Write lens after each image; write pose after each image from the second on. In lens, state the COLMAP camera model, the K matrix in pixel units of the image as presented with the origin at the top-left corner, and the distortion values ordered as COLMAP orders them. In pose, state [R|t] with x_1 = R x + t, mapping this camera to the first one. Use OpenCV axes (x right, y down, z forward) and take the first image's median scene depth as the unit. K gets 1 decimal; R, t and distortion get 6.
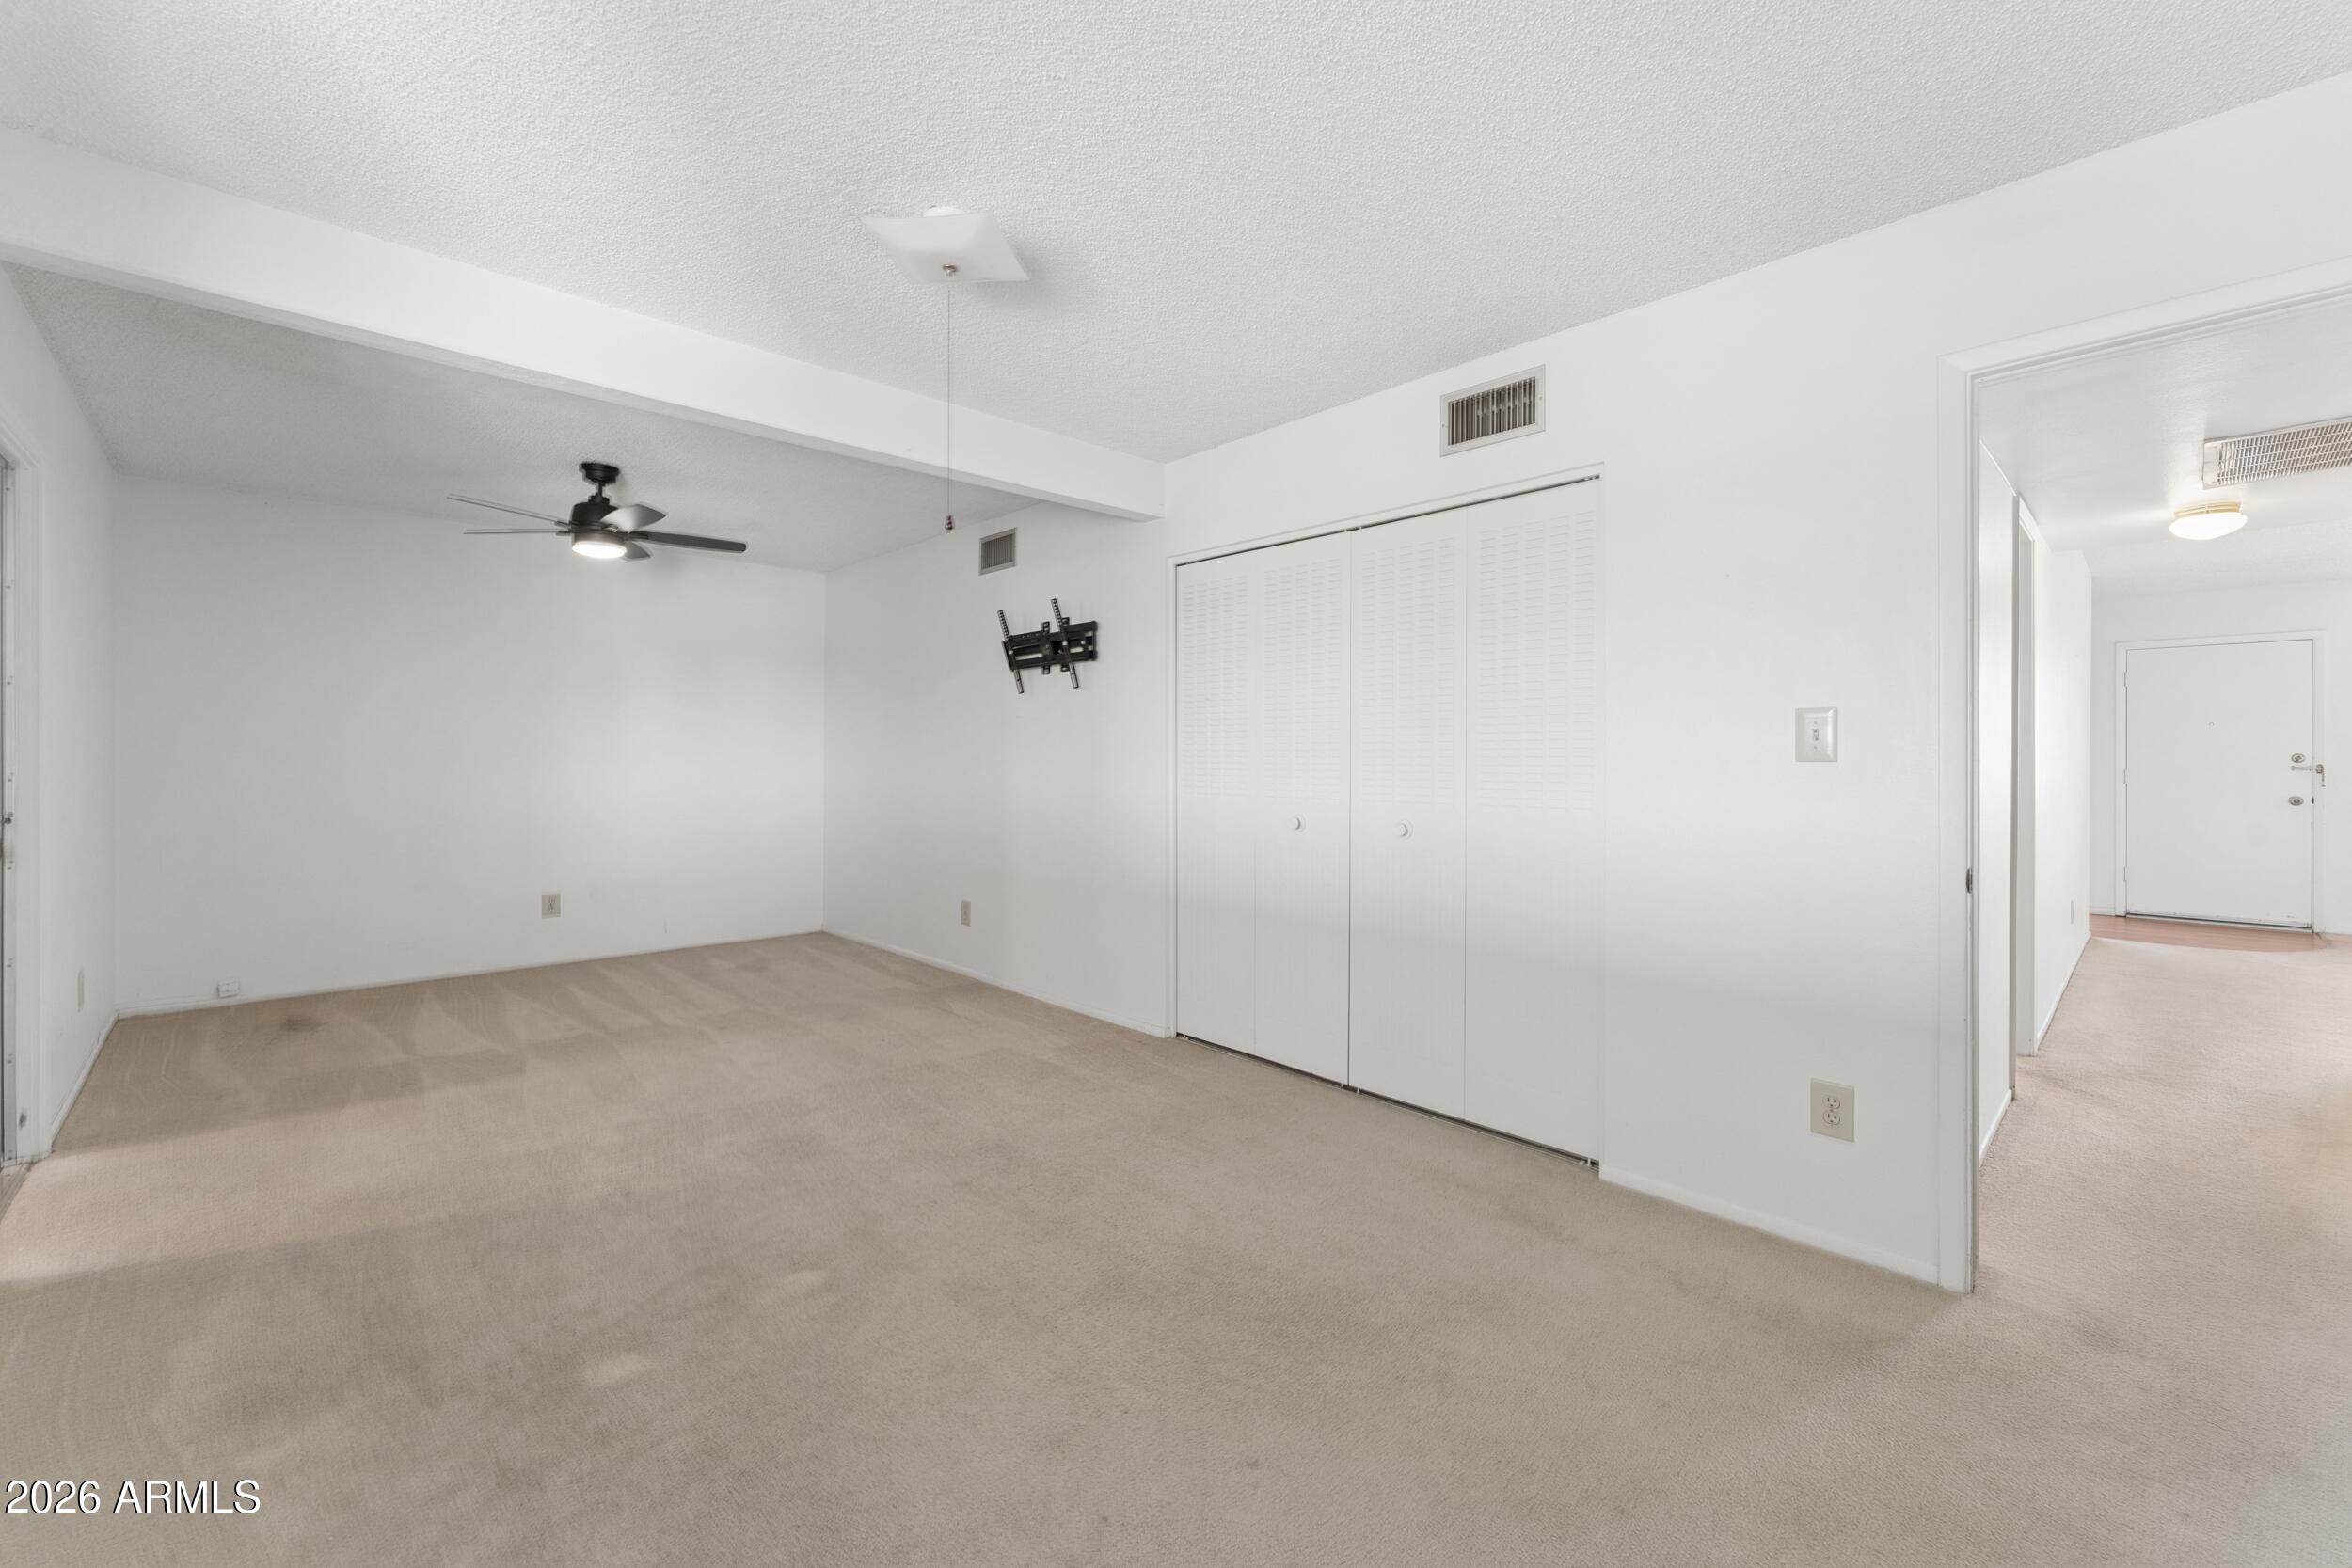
lens RADIAL K [[953.3, 0, 1170.0], [0, 953.3, 773.2], [0, 0, 1]] dist [-0.001076, 0.000545]
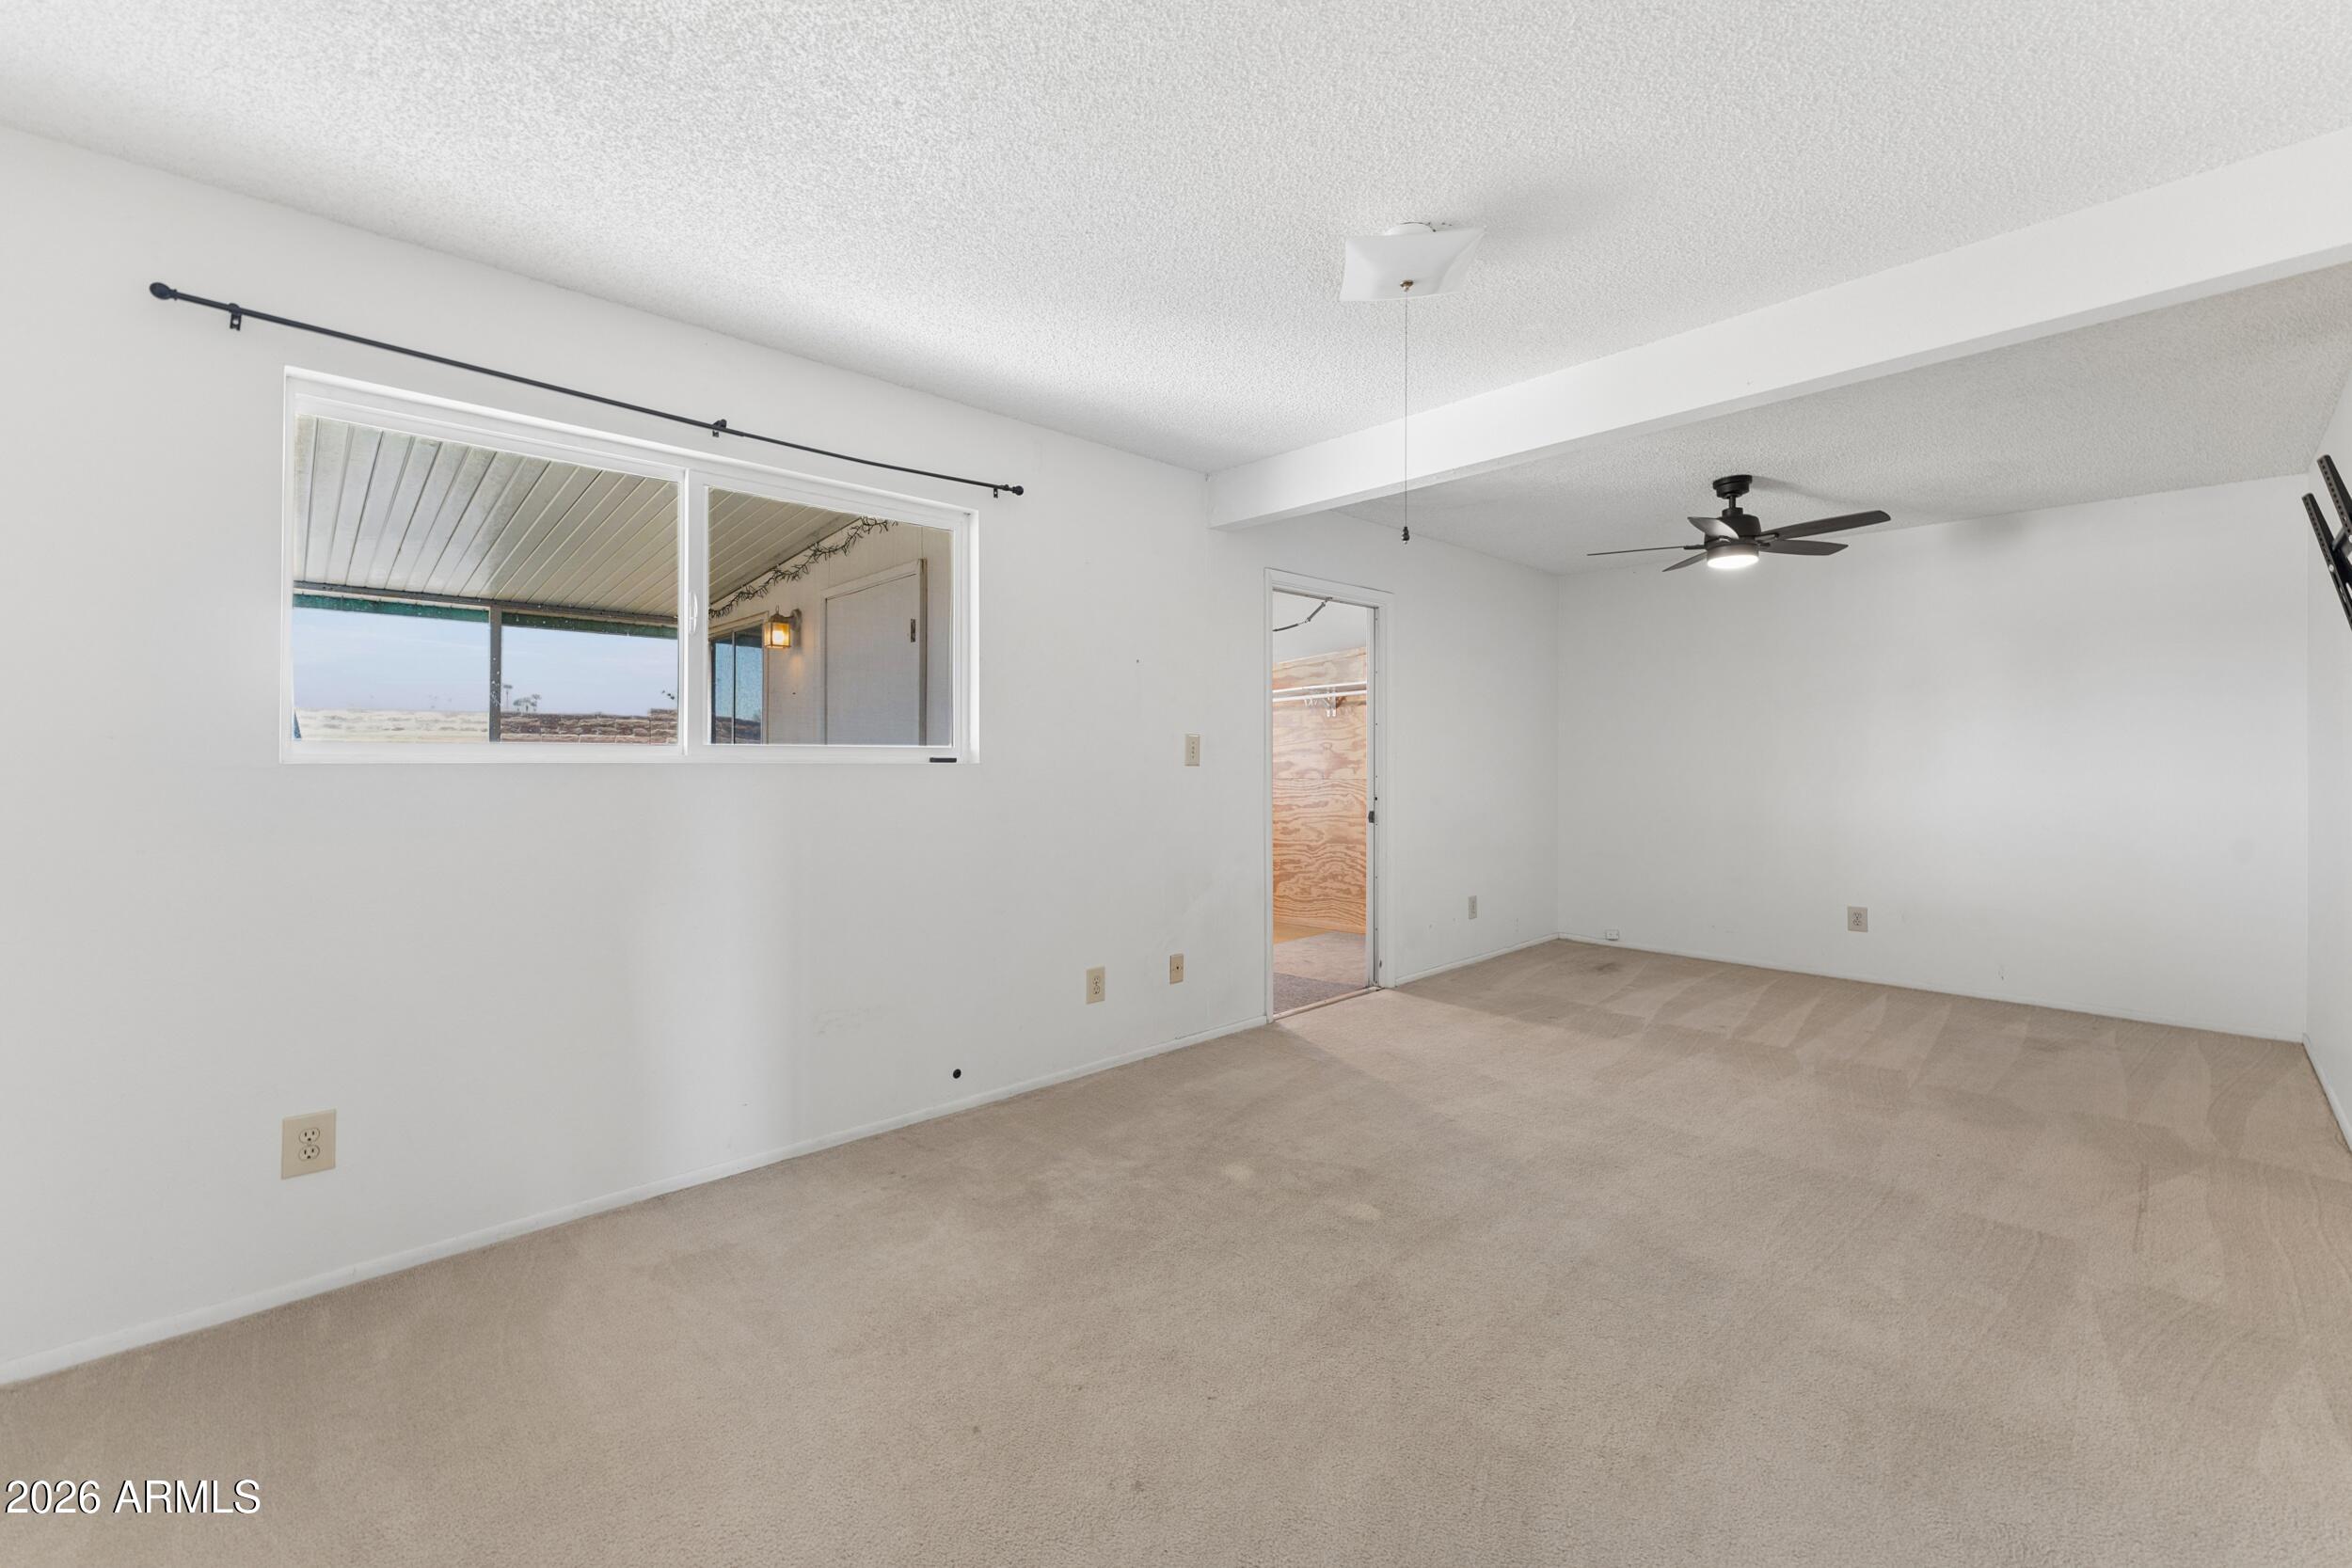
lens RADIAL K [[953.3, 0, 1170.2], [0, 953.3, 775.1], [0, 0, 1]] dist [-0.001076, 0.000545]
pose [[-0.009002, 0.009944, -0.999910, 0.629311], [-0.017600, 0.999794, 0.010101, -0.009917], [0.999805, 0.017690, -0.008825, 0.611048]]
